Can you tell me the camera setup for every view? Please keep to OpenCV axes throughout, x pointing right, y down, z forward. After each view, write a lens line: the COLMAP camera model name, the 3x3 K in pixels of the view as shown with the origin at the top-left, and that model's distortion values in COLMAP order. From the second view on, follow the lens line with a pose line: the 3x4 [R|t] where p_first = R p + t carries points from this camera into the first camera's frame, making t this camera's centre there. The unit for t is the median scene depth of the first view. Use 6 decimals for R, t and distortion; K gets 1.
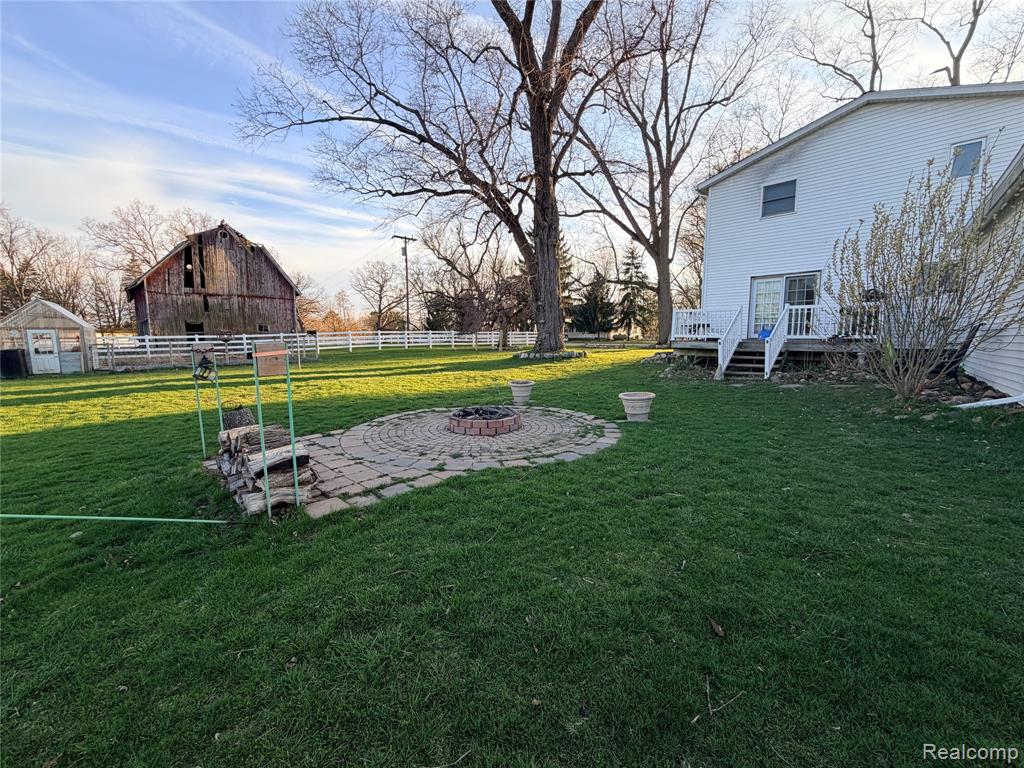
lens RADIAL K [[412.1, 0, 515.8], [0, 412.1, 384.1], [0, 0, 1]] dist [0.000719, 0.001035]
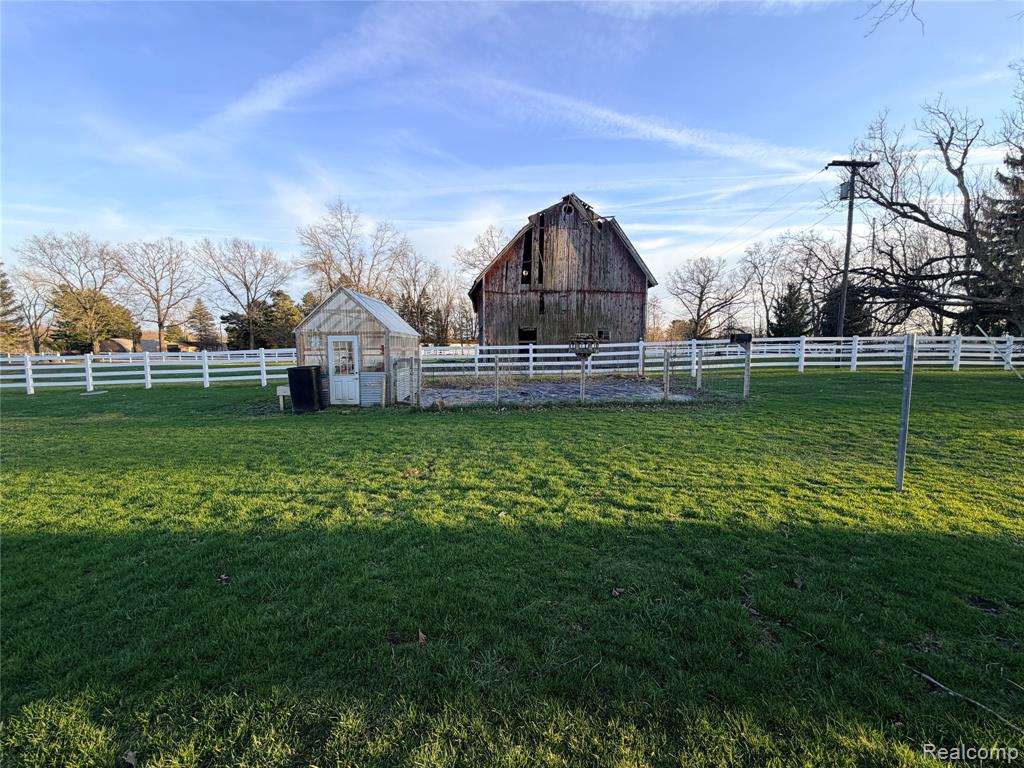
lens RADIAL K [[412.1, 0, 510.9], [0, 412.1, 385.3], [0, 0, 1]] dist [0.000719, 0.001035]
pose [[0.776324, 0.060705, -0.627404, -0.229295], [-0.074996, 0.997177, 0.003685, -0.032167], [0.625856, 0.044192, 0.778685, 0.280825]]
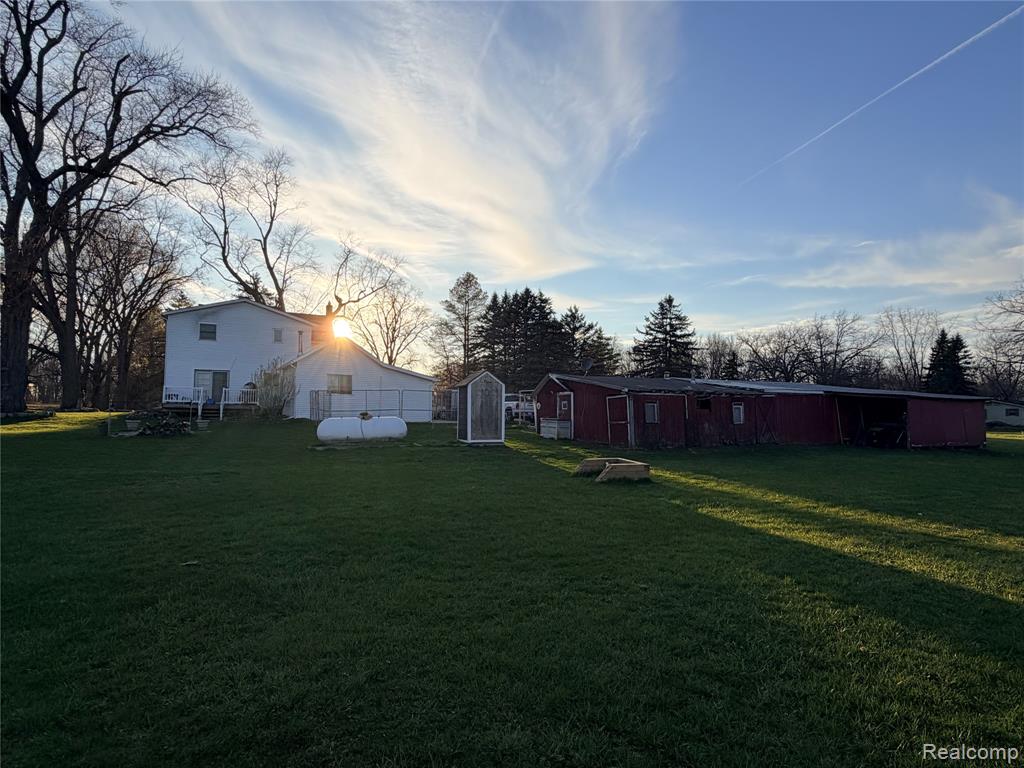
lens RADIAL K [[567.7, 0, 513.1], [0, 567.7, 383.1], [0, 0, 1]] dist [-0.004002, -0.000546]
pose [[0.338556, 0.057268, 0.939202, -1.534120], [0.091200, 0.991450, -0.093329, 0.190493], [-0.936516, 0.117252, 0.330438, -1.345880]]
